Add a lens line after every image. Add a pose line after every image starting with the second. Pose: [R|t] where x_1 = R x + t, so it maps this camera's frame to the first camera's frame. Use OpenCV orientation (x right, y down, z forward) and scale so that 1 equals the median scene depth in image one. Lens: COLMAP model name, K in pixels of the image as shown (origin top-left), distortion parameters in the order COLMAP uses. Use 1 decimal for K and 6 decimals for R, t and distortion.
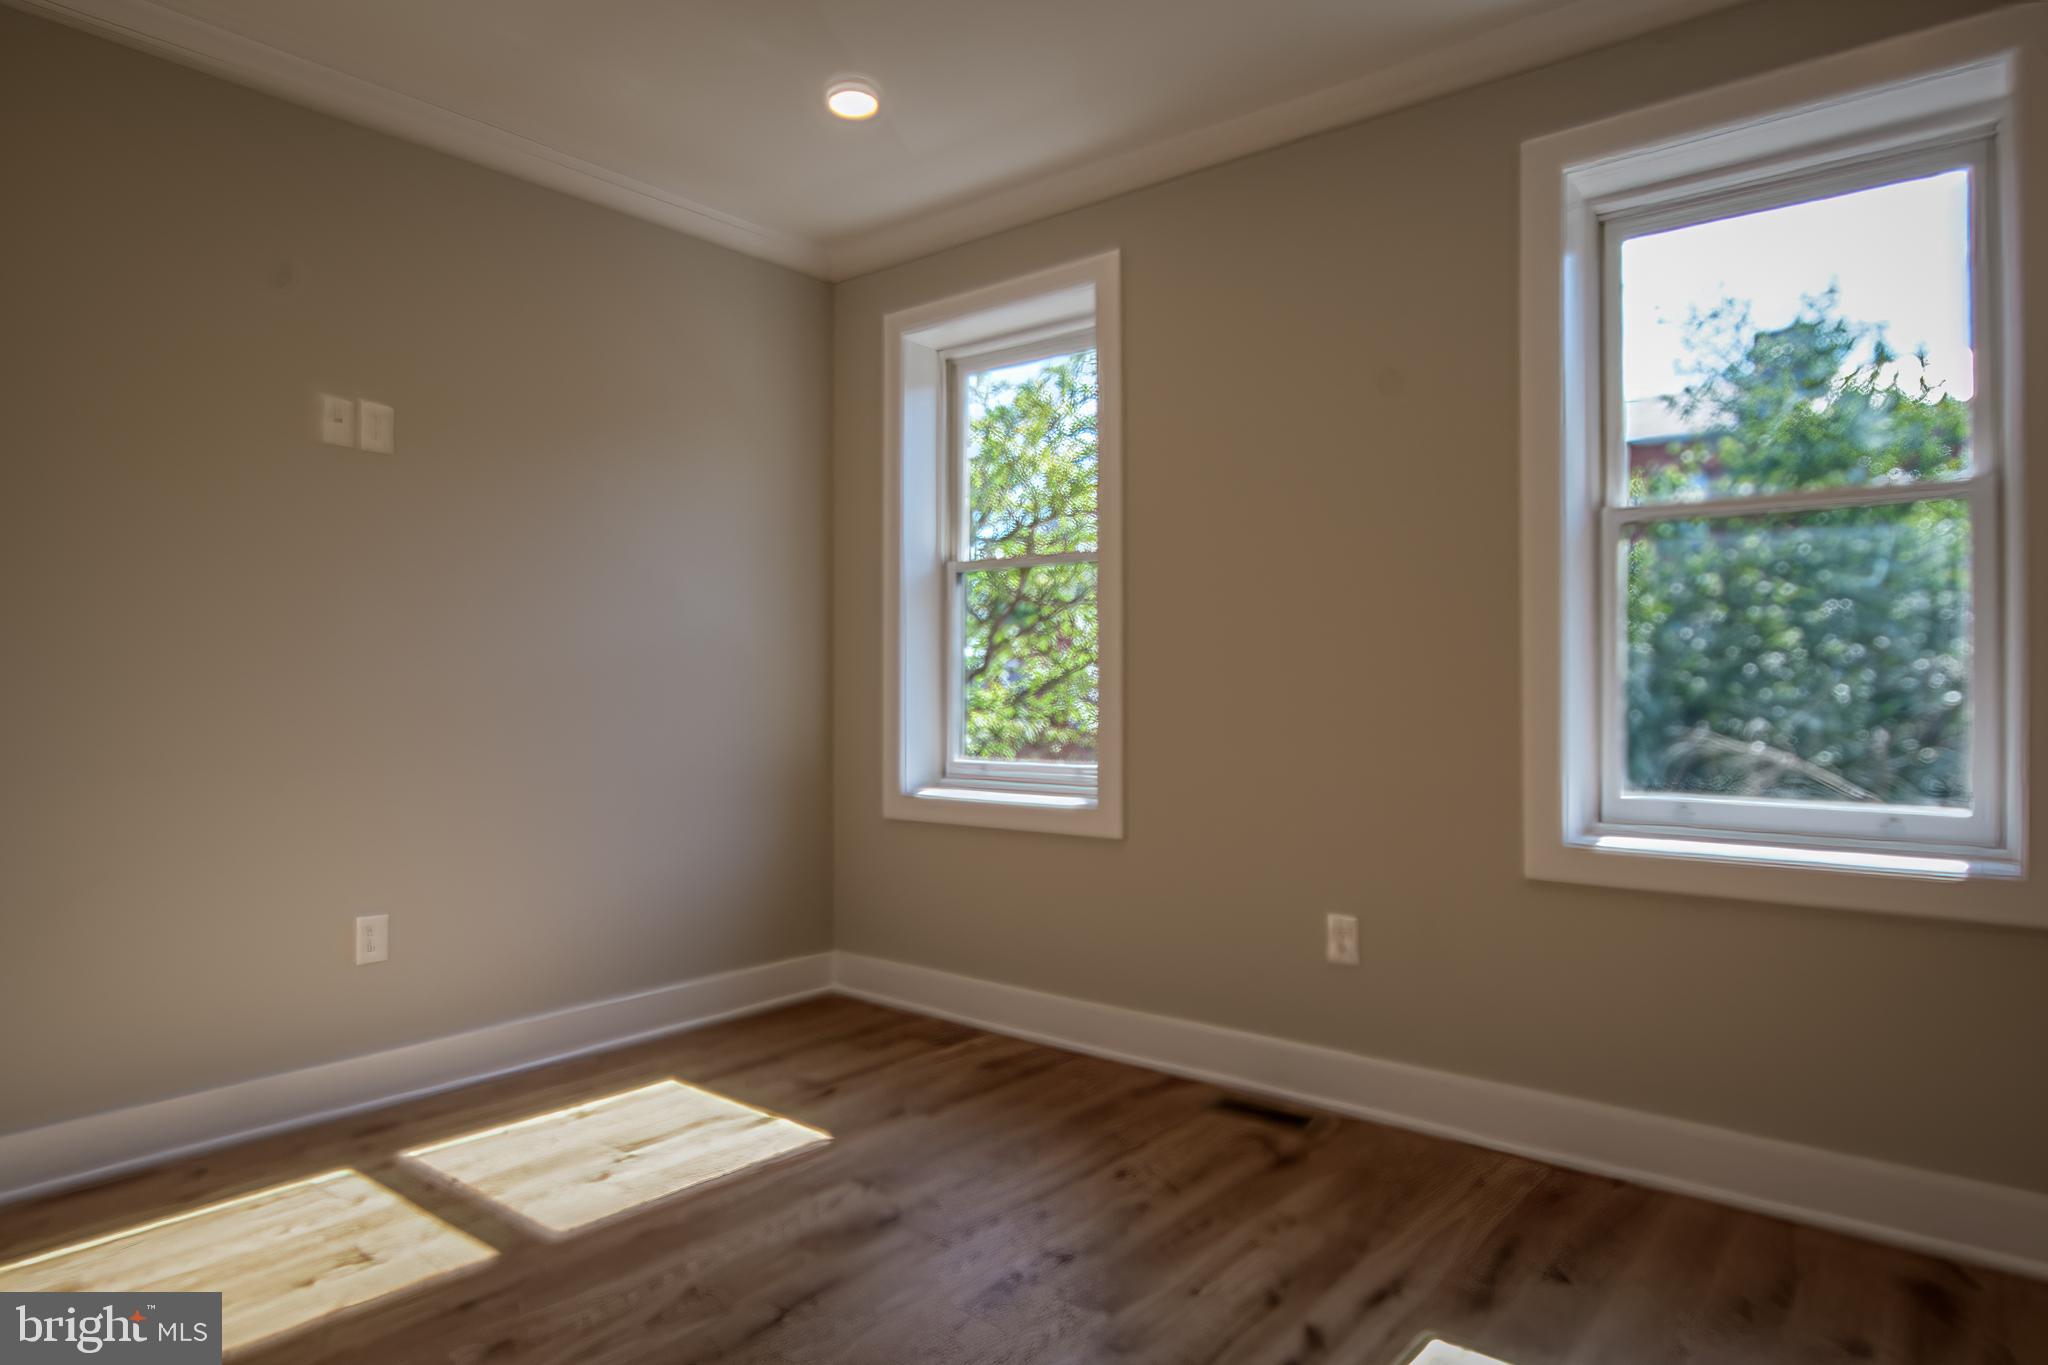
lens RADIAL K [[1194.9, 0, 1018.2], [0, 1194.9, 685.5], [0, 0, 1]] dist [-0.006532, 0.001029]
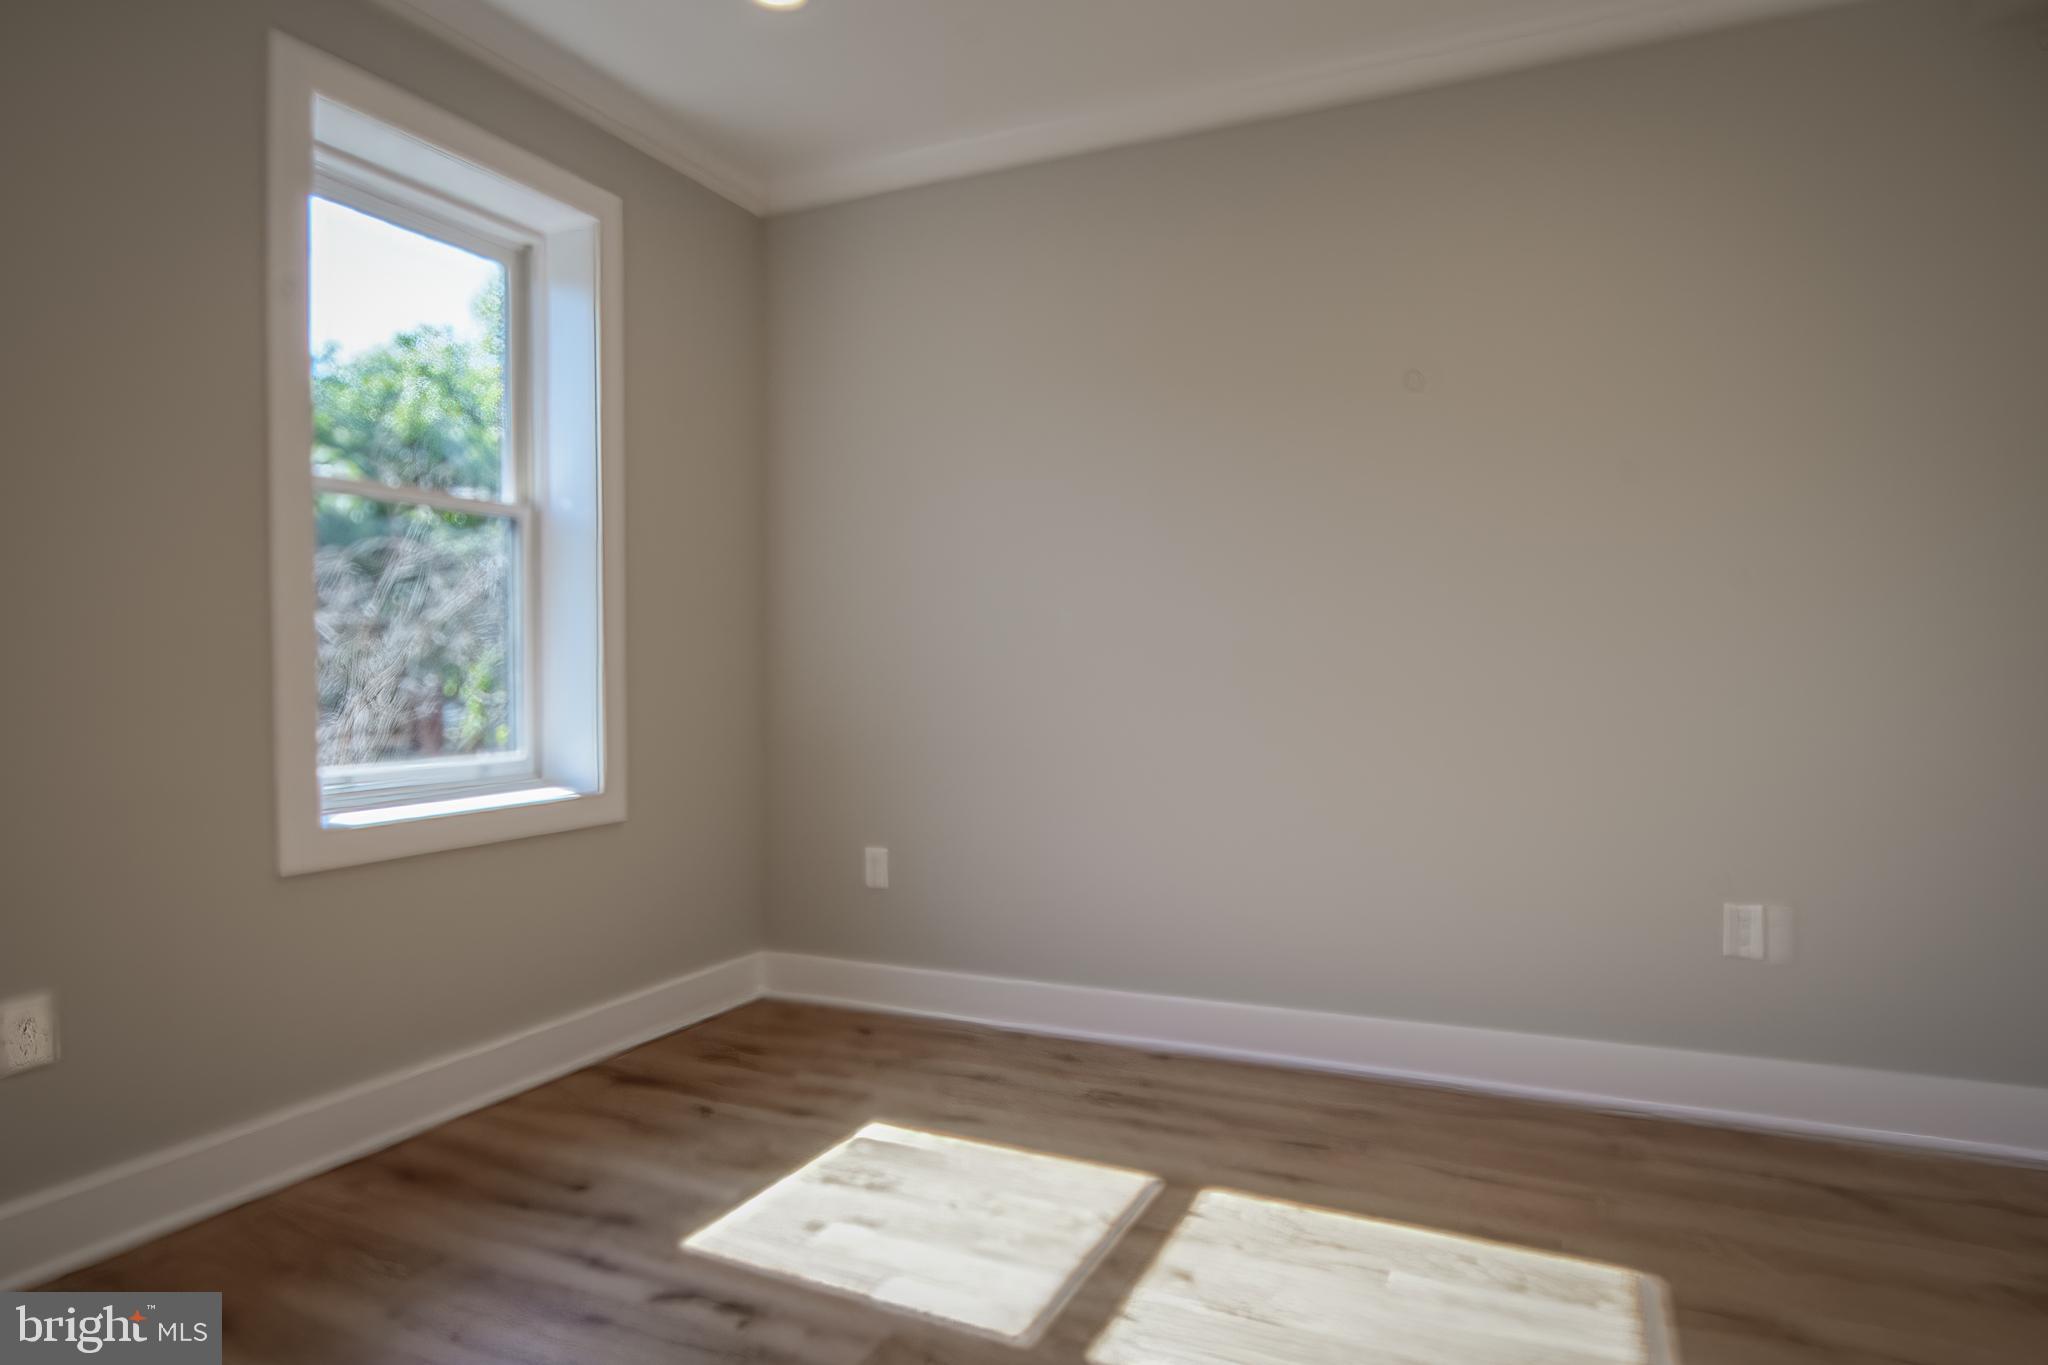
lens RADIAL K [[1194.9, 0, 1026.7], [0, 1194.9, 688.0], [0, 0, 1]] dist [-0.006532, 0.001029]
pose [[-0.247279, -0.024423, 0.968637, -0.690601], [-0.009405, 0.999696, 0.022805, -0.005676], [-0.968899, -0.003471, -0.247433, 0.816475]]
